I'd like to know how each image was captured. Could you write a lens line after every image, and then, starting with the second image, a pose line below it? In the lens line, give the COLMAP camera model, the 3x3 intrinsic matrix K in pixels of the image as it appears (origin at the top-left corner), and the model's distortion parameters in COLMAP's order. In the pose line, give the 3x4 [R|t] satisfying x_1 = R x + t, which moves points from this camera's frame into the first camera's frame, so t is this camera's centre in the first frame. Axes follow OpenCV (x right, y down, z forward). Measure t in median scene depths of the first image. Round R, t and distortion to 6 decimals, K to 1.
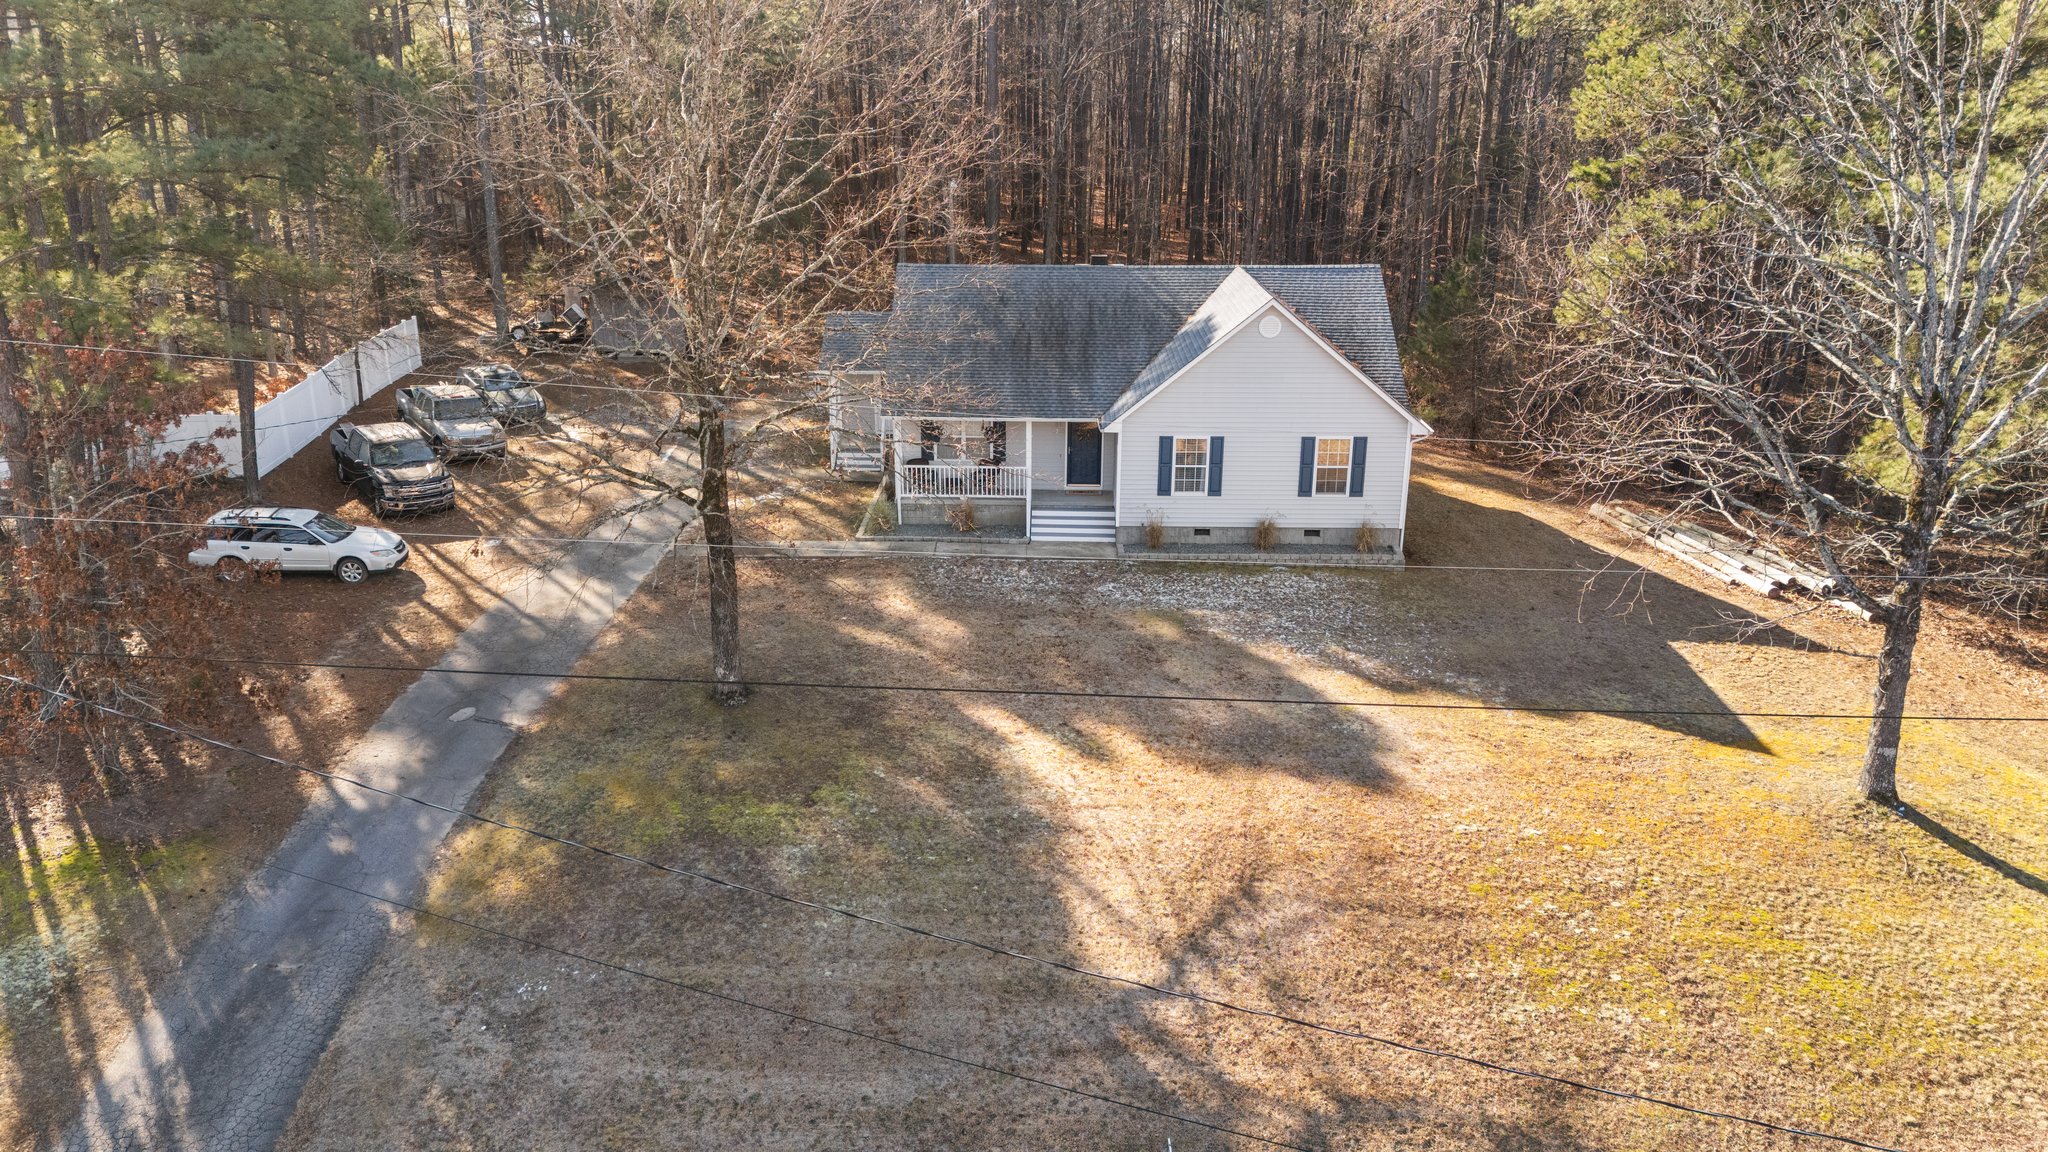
lens RADIAL K [[1504.0, 0, 1035.5], [0, 1504.0, 570.0], [0, 0, 1]] dist [0.051870, -0.021670]
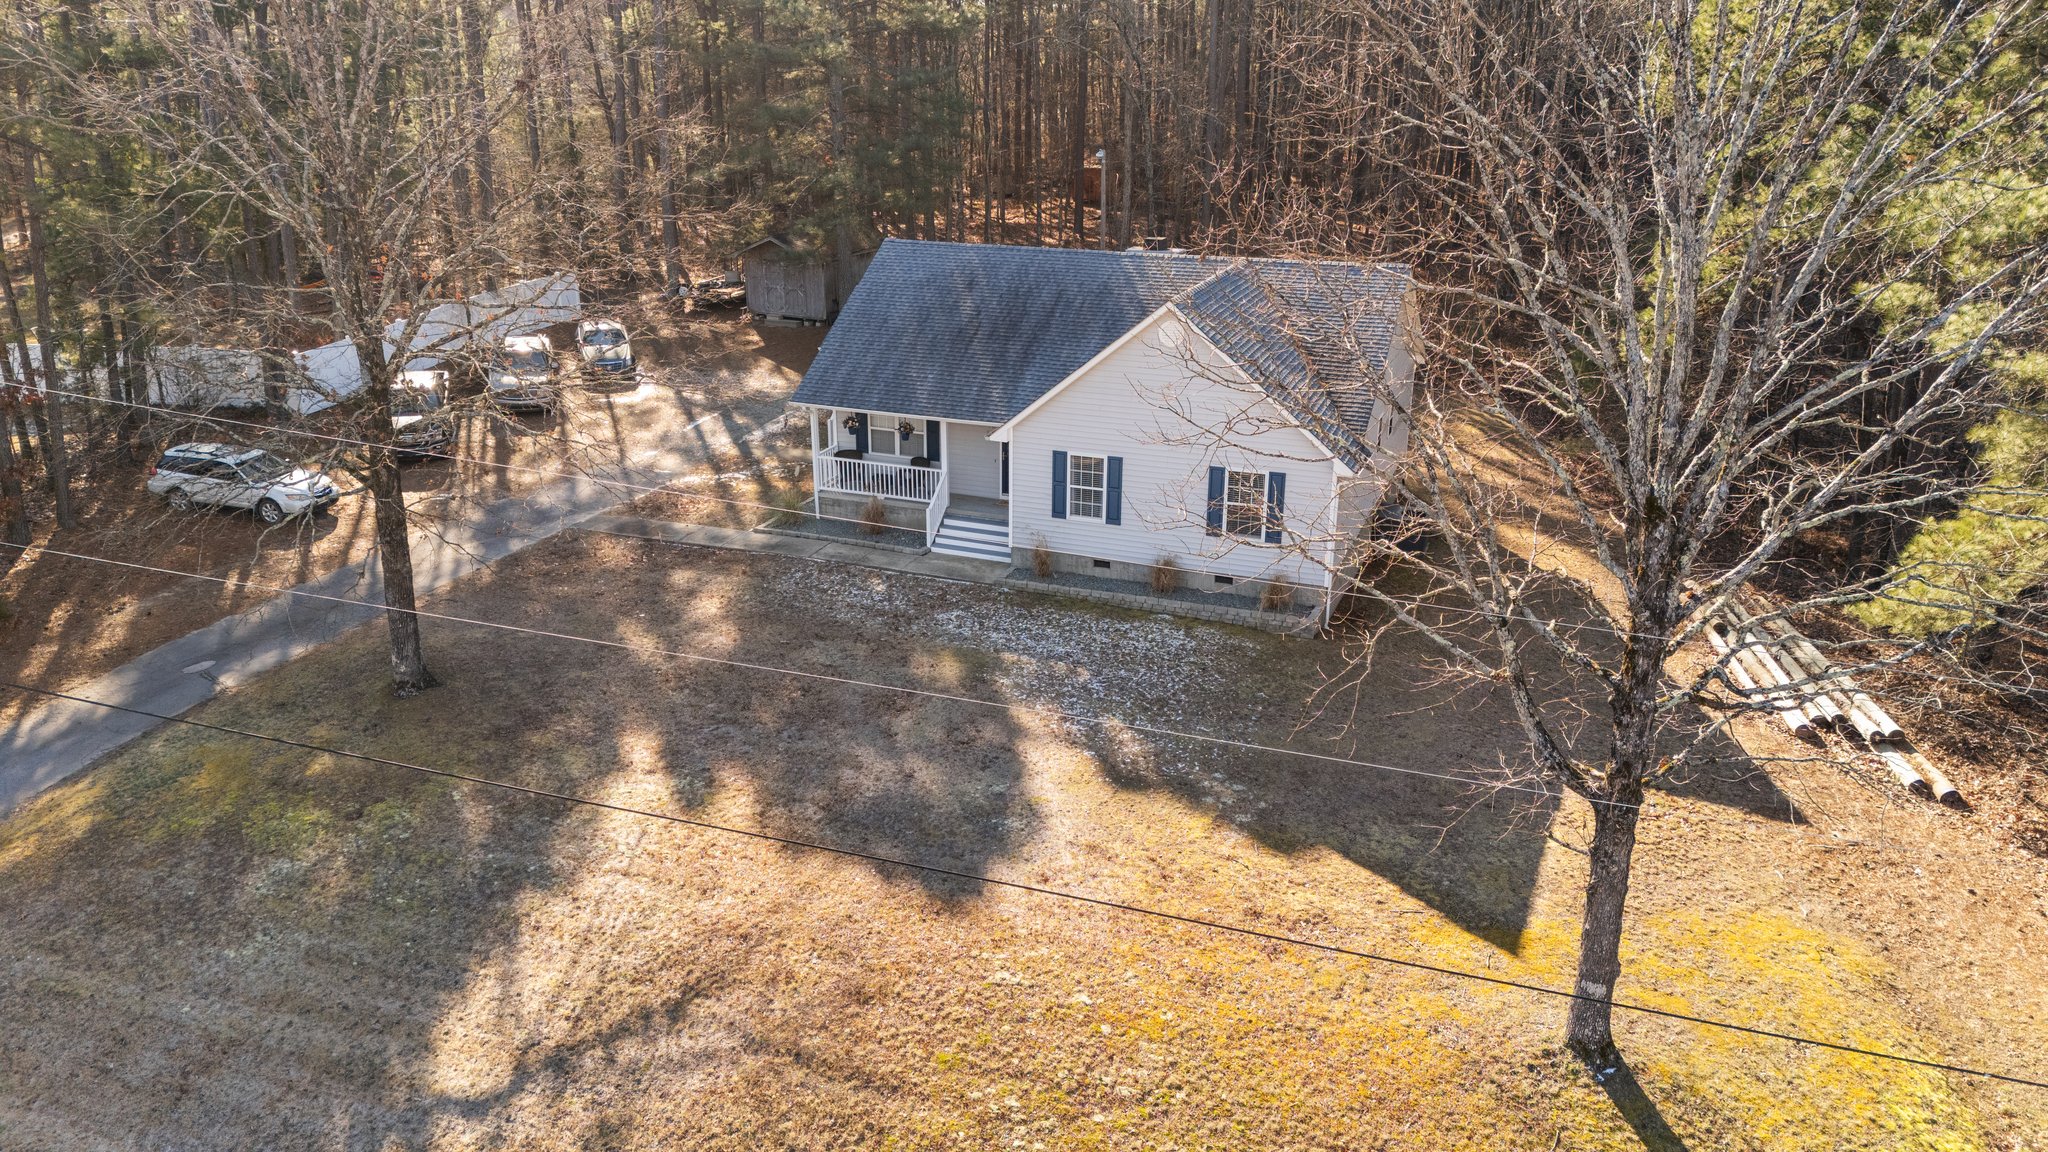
lens RADIAL K [[1504.0, 0, 1008.6], [0, 1504.0, 579.4], [0, 0, 1]] dist [0.051870, -0.021670]
pose [[0.940463, 0.114950, -0.319869, 0.369872], [-0.106314, 0.993341, 0.044394, -0.053817], [0.322842, -0.007745, 0.946421, 0.173743]]
